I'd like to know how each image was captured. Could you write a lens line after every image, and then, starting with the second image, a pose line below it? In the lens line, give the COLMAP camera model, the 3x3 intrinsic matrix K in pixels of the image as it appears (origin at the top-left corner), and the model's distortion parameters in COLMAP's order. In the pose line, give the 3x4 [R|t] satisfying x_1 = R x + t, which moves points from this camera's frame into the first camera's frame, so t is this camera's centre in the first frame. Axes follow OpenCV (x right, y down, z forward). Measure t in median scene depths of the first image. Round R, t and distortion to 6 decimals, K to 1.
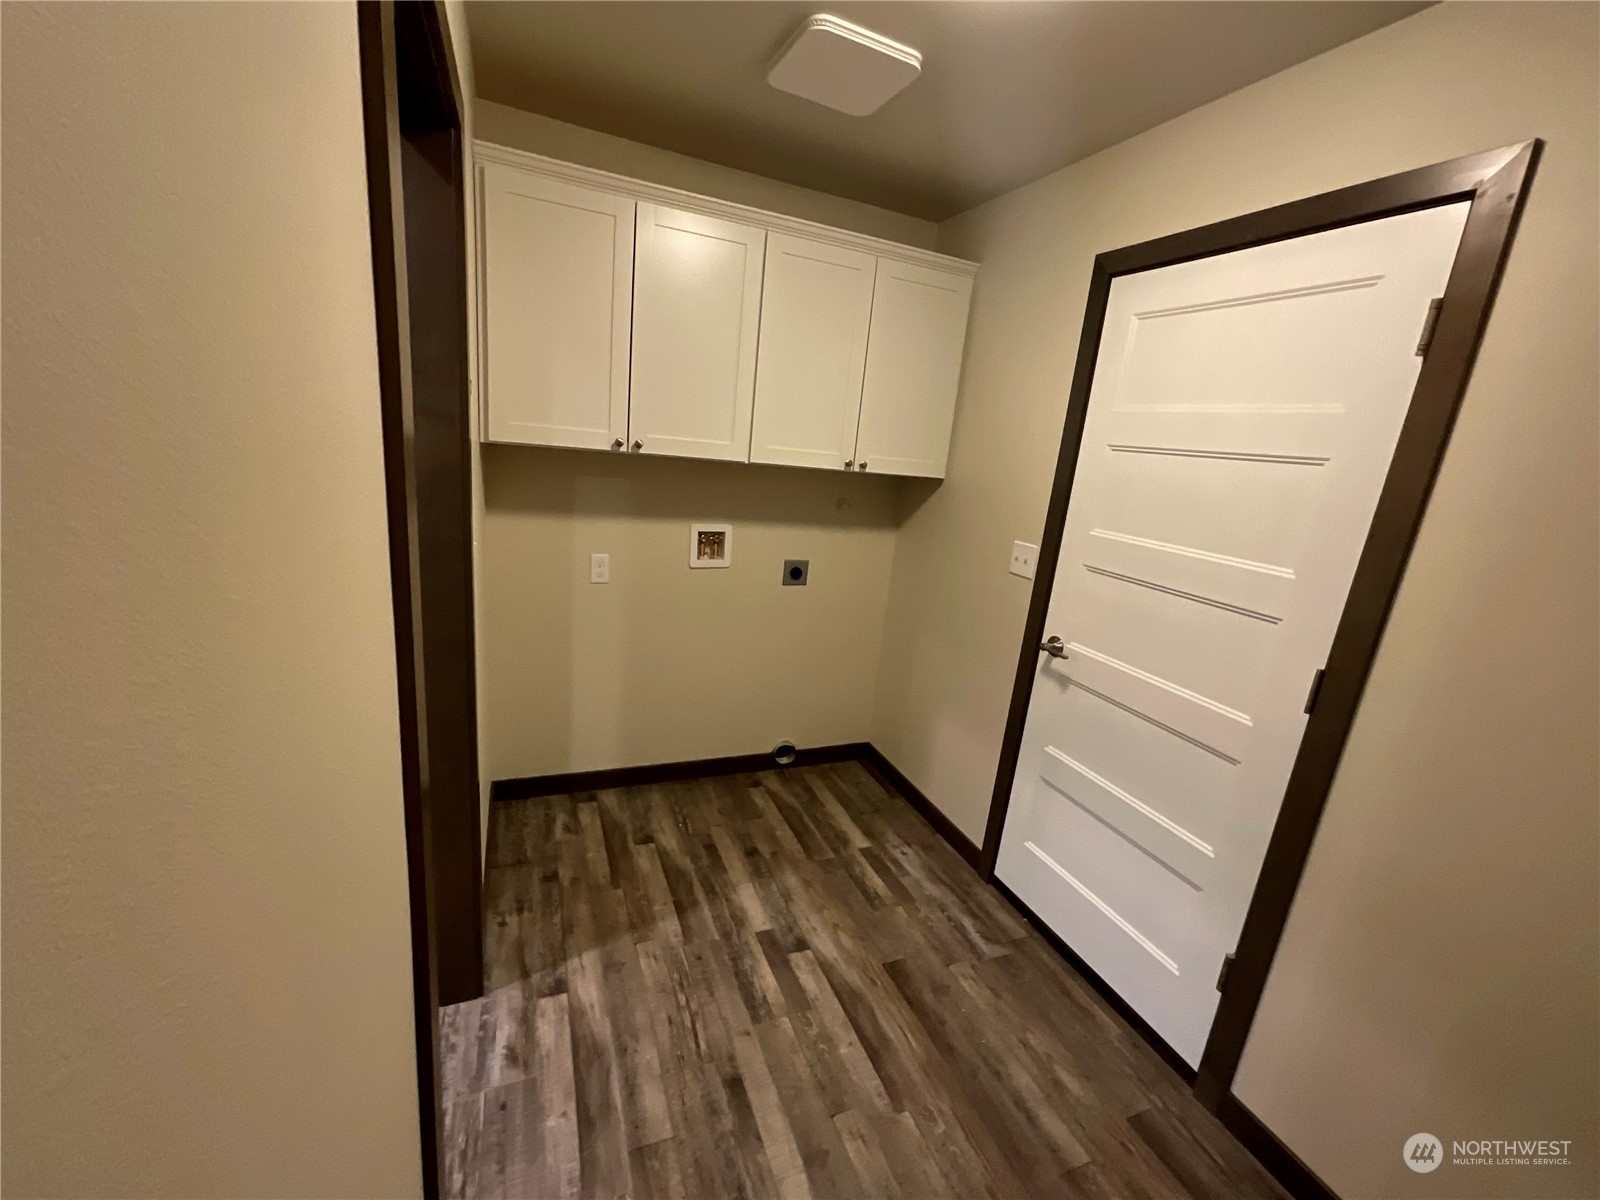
lens RADIAL K [[645.3, 0, 803.9], [0, 645.3, 595.6], [0, 0, 1]] dist [-0.006867, 0.004266]
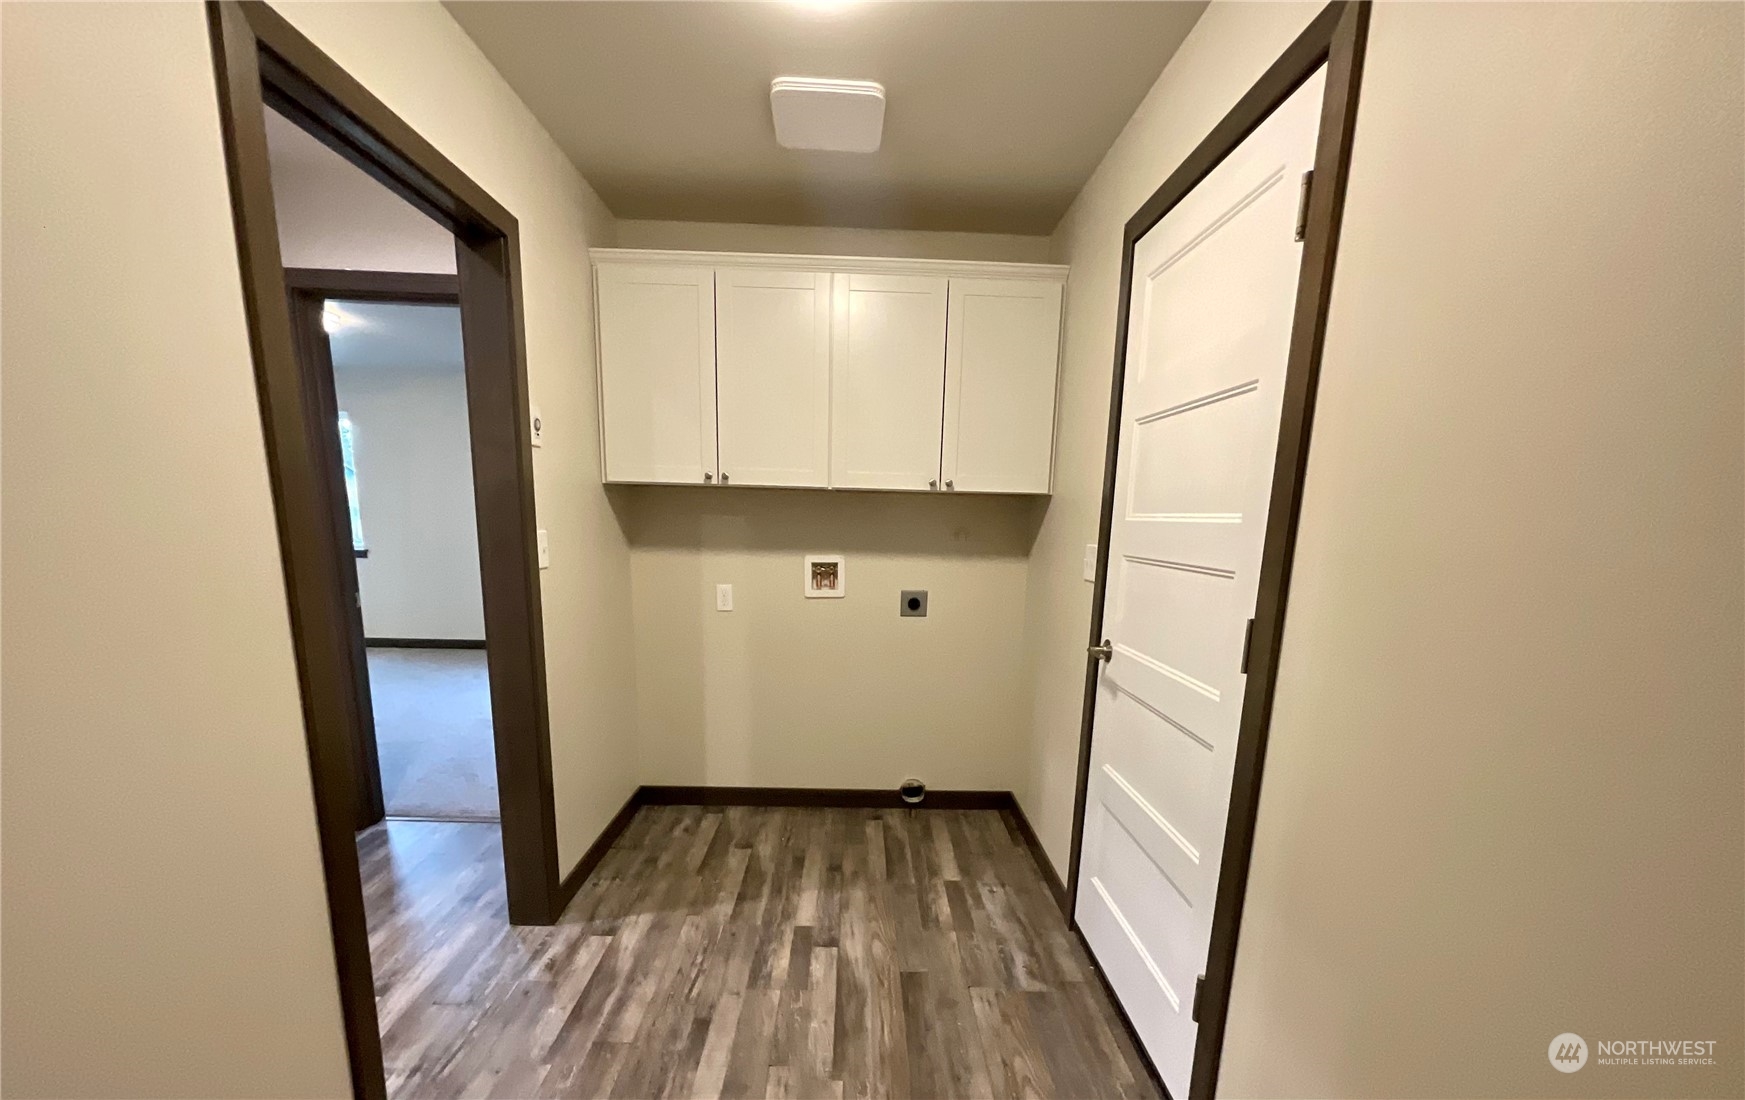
lens RADIAL K [[700.2, 0, 864.7], [0, 700.2, 645.8], [0, 0, 1]] dist [-0.004200, -0.000337]
pose [[0.929017, -0.005419, -0.369997, 0.417902], [-0.022232, 0.997269, -0.070428, 0.141614], [0.369368, 0.073655, 0.926360, -0.029903]]
